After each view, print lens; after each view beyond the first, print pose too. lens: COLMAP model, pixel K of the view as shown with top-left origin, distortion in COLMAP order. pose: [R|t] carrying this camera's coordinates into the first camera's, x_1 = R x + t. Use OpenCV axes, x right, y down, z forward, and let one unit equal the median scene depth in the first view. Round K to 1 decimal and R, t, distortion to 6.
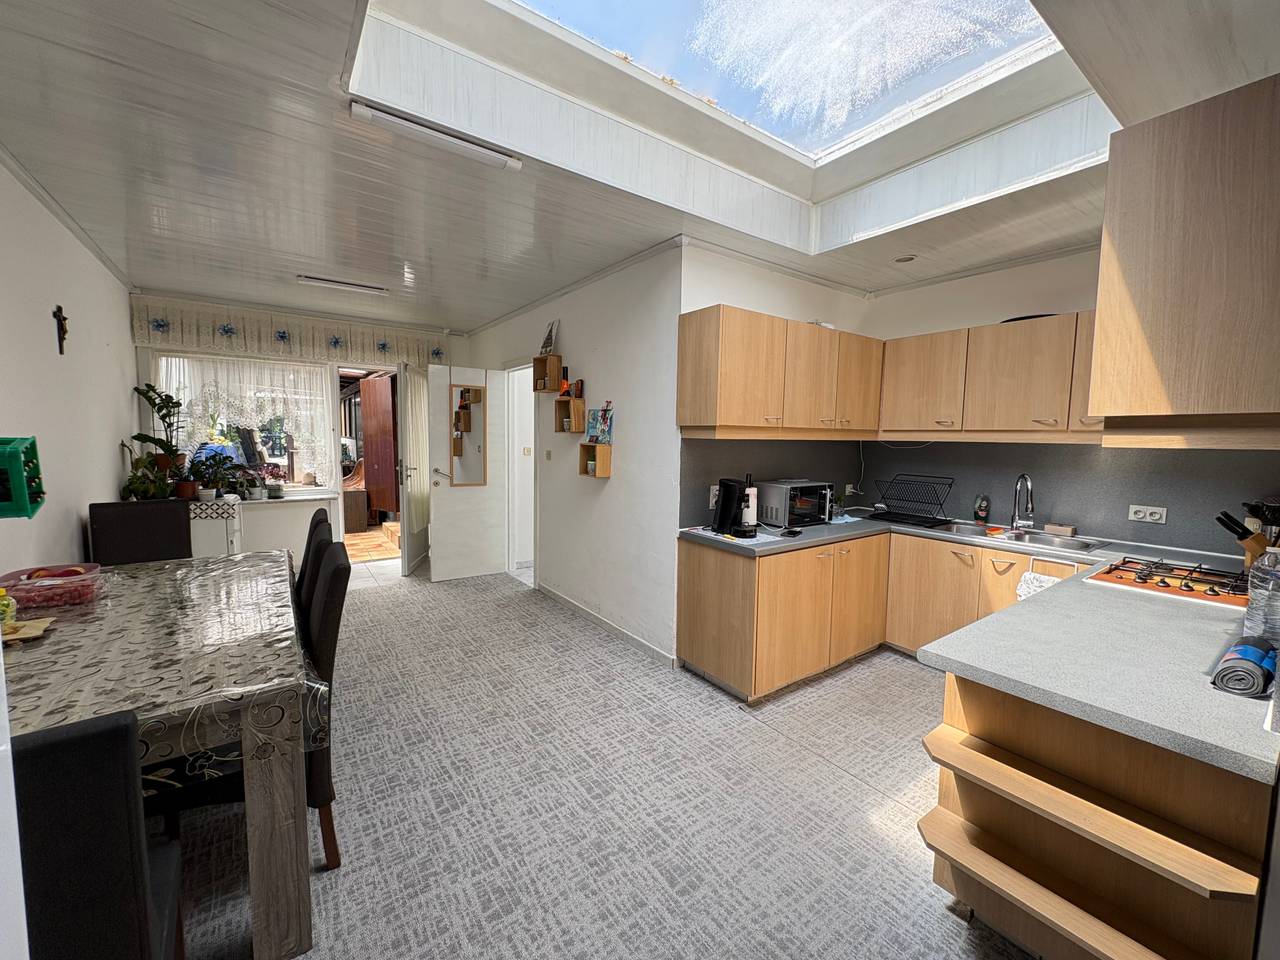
lens RADIAL K [[509.8, 0, 641.2], [0, 509.8, 479.5], [0, 0, 1]] dist [0.001026, 0.000387]
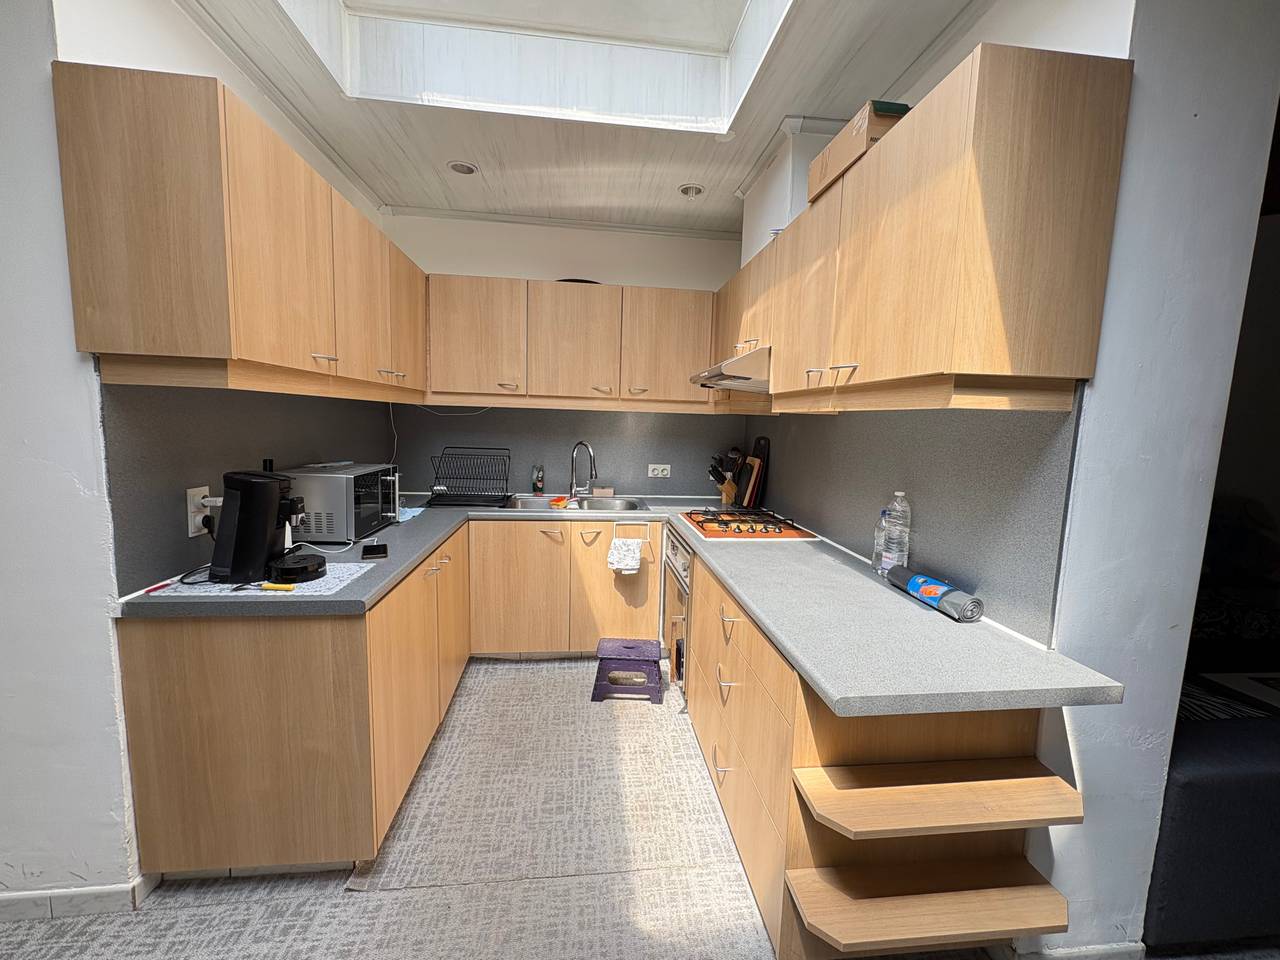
lens RADIAL K [[509.8, 0, 641.2], [0, 509.8, 479.5], [0, 0, 1]] dist [0.001026, 0.000387]
pose [[0.491351, -0.100288, 0.865169, -0.071455], [0.050847, 0.994957, 0.086455, -0.017320], [-0.869476, 0.001512, 0.493972, 0.412294]]
